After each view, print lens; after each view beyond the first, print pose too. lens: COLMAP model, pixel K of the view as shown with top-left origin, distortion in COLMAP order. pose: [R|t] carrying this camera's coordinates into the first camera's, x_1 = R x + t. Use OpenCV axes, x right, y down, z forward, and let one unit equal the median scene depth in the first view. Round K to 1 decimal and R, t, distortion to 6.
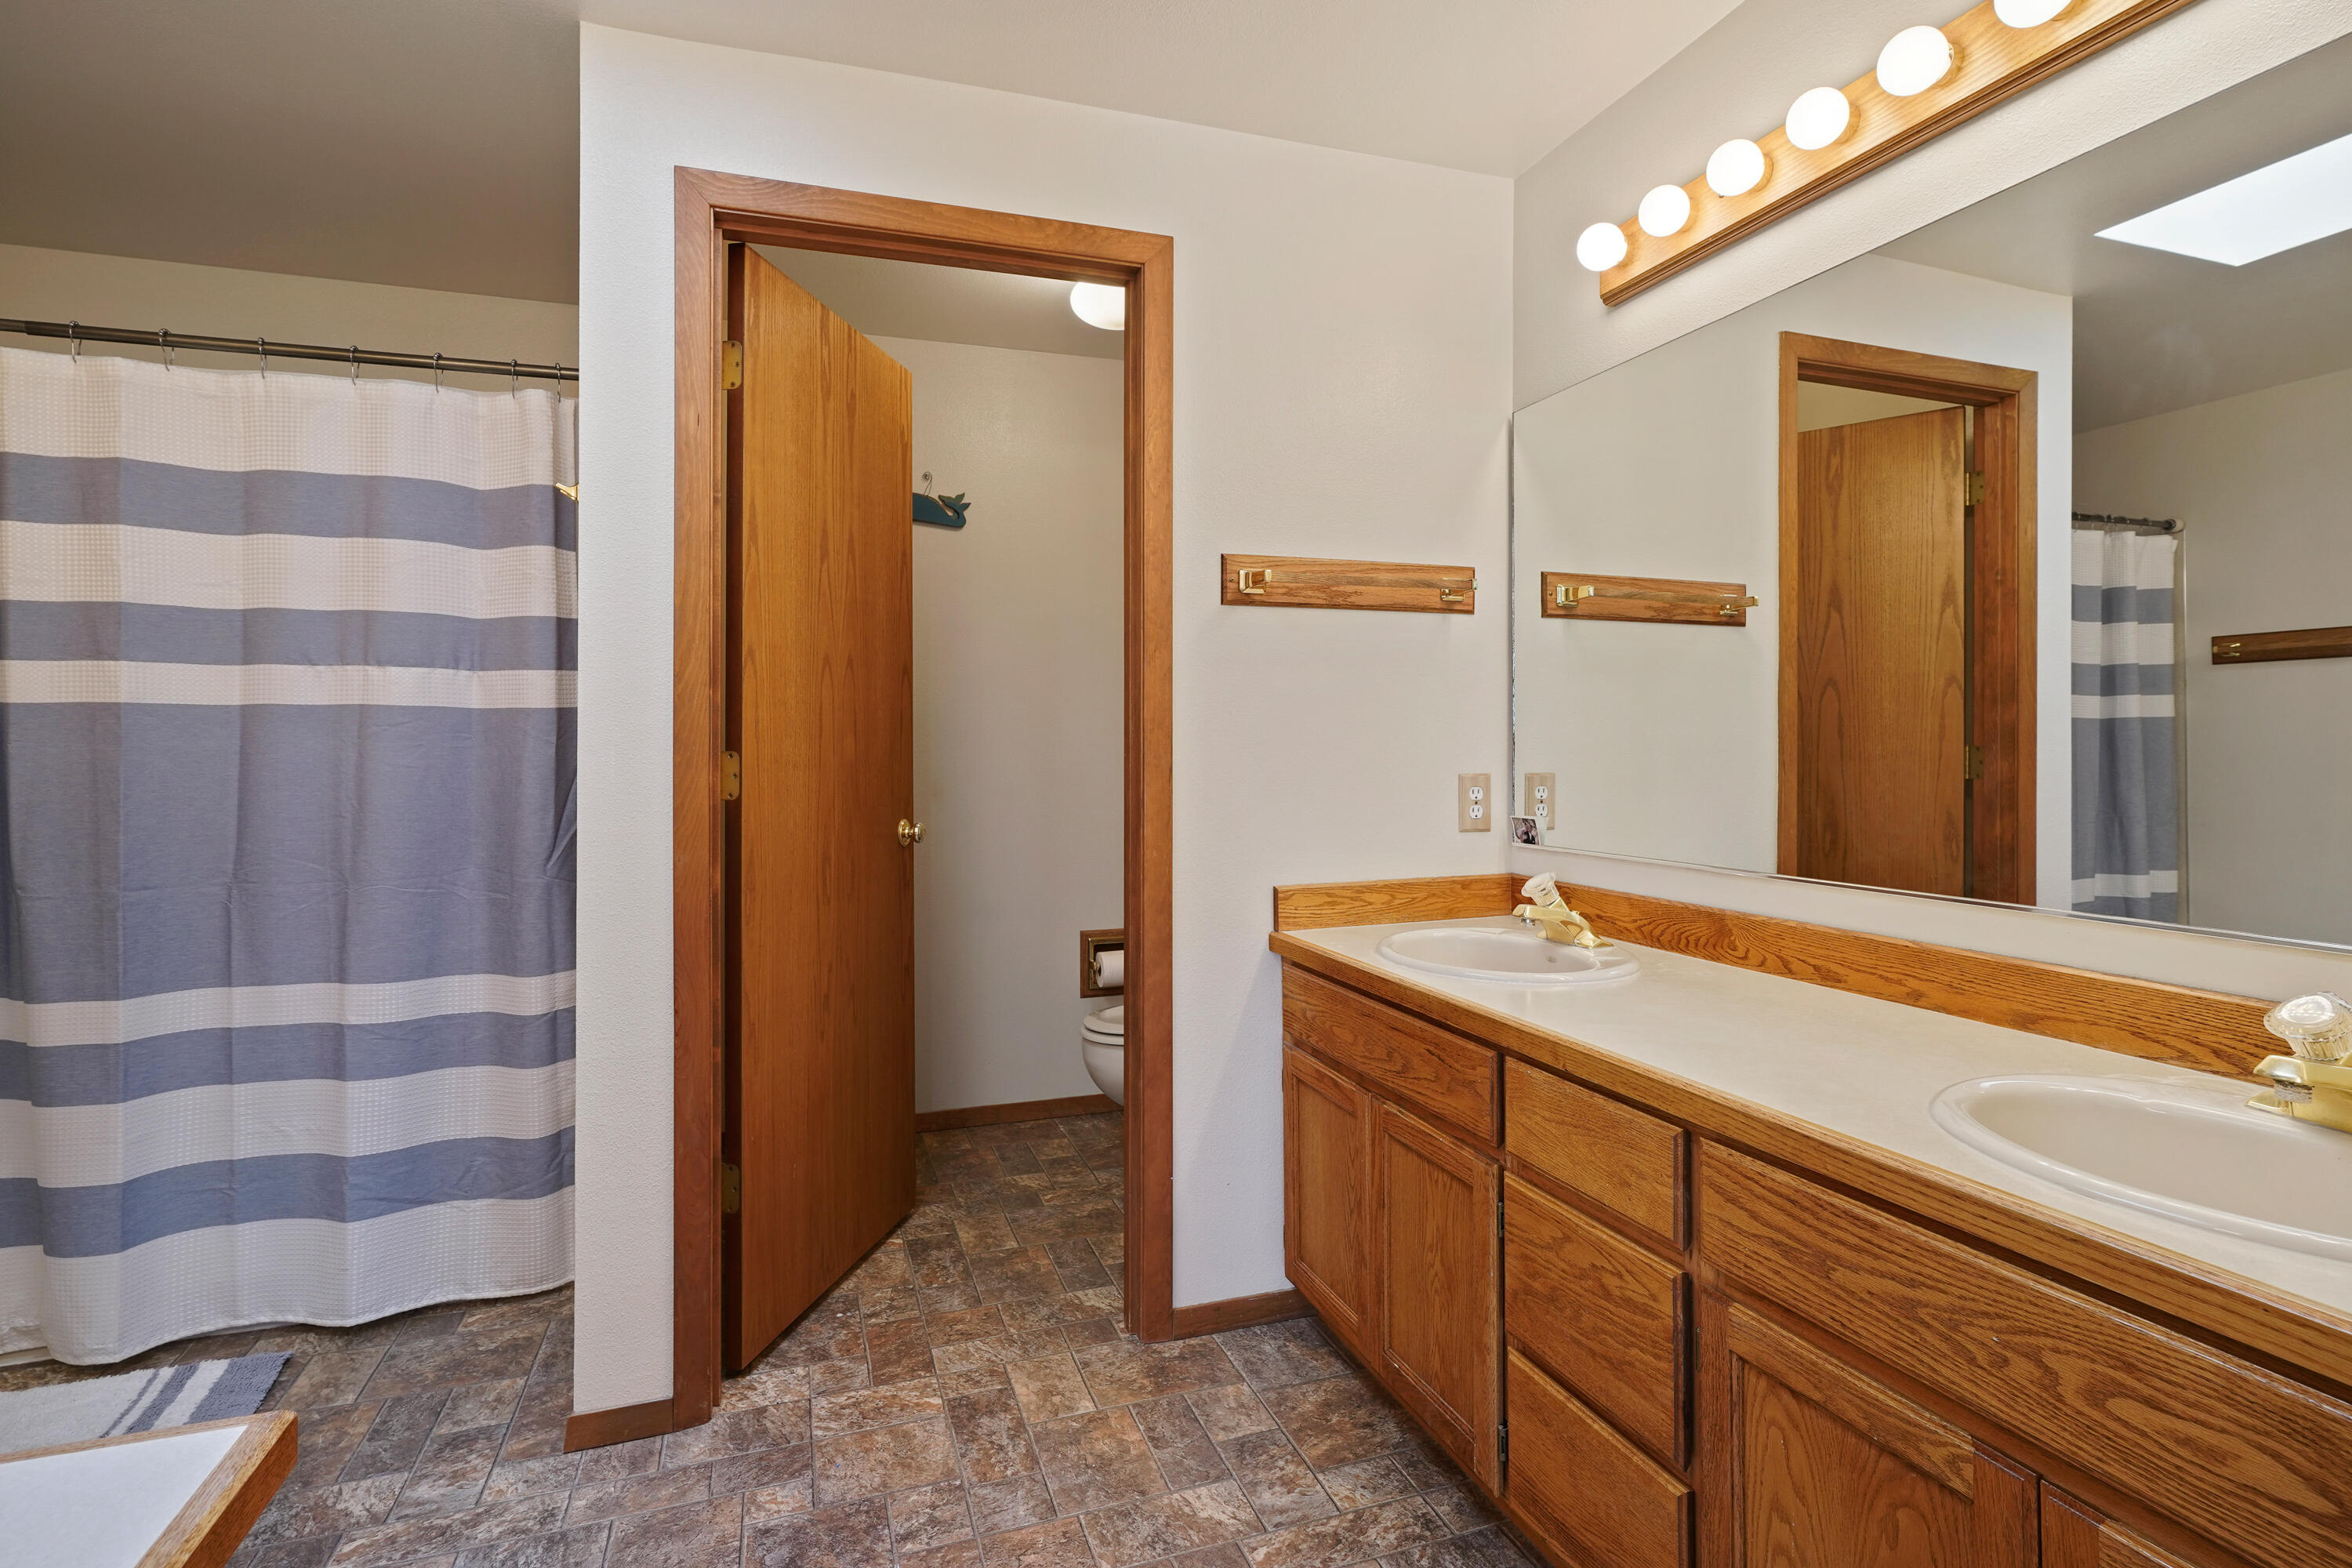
lens RADIAL K [[1137.6, 0, 1182.0], [0, 1137.6, 779.7], [0, 0, 1]] dist [-0.003336, 0.001419]
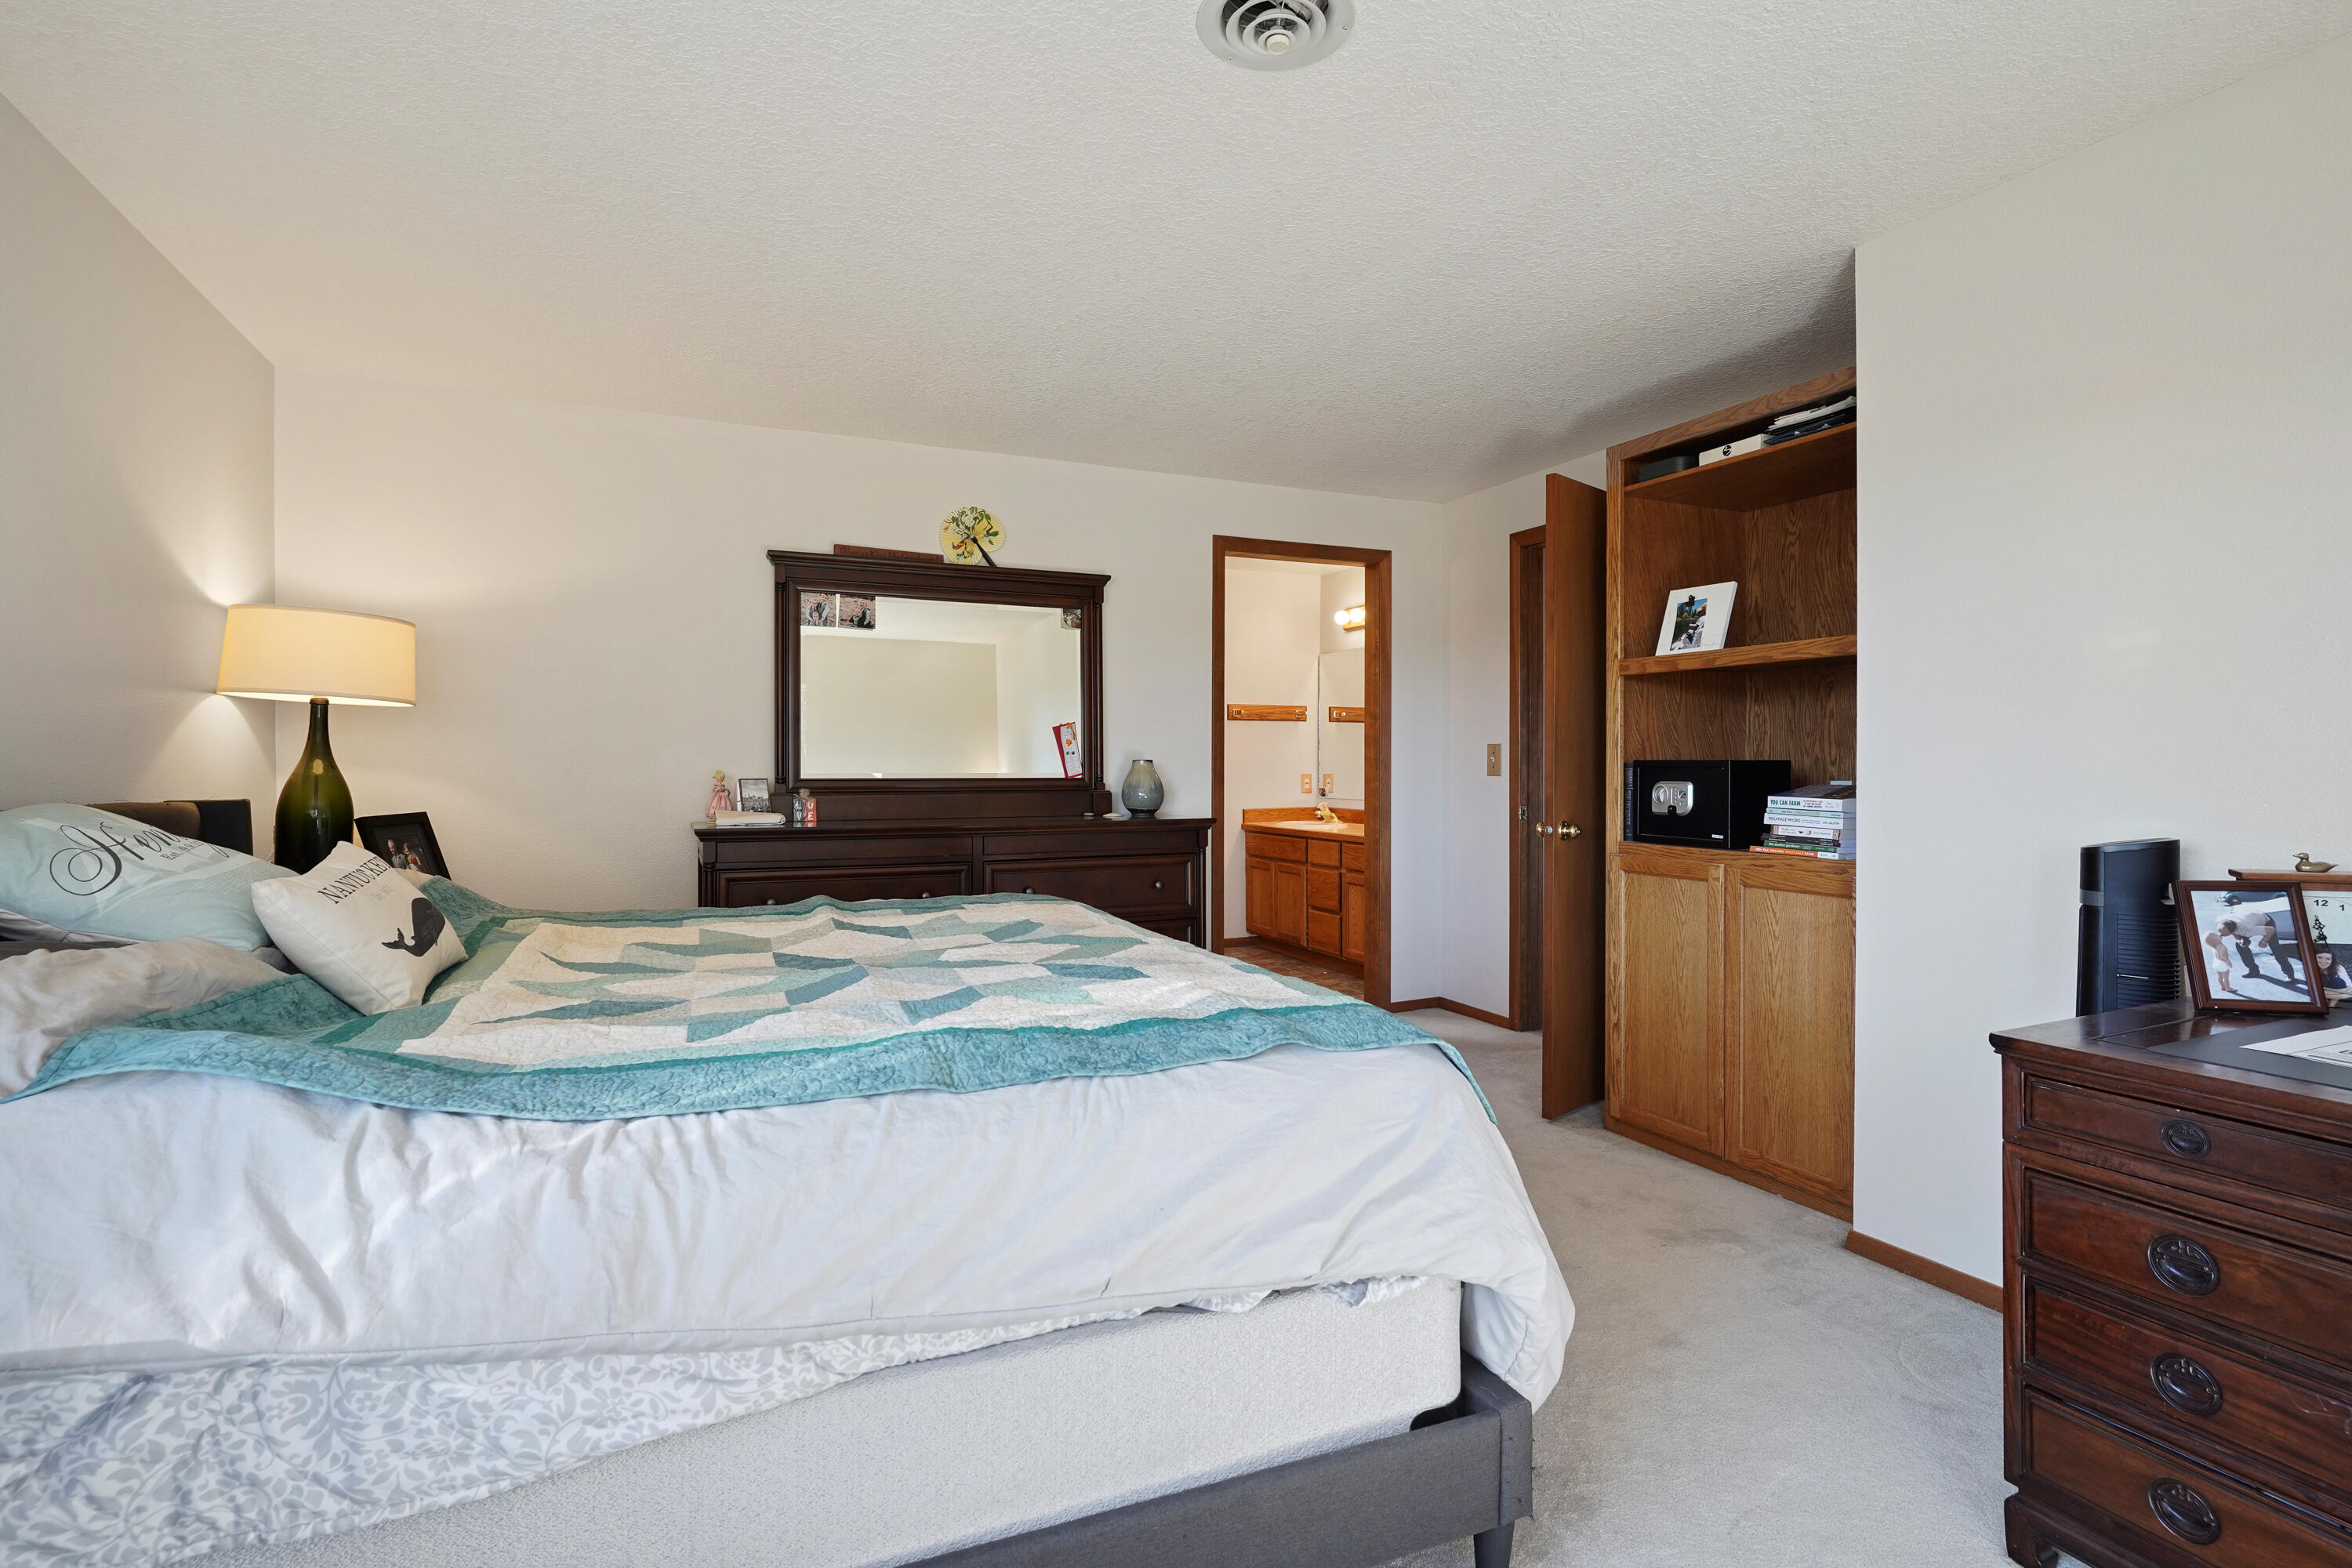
lens RADIAL K [[1137.6, 0, 1182.0], [0, 1137.6, 779.7], [0, 0, 1]] dist [-0.003336, 0.001419]
pose [[0.993910, 0.005265, 0.110066, -0.467384], [-0.004524, 0.999965, -0.006985, 0.038167], [-0.110099, 0.006444, 0.993900, -2.273848]]
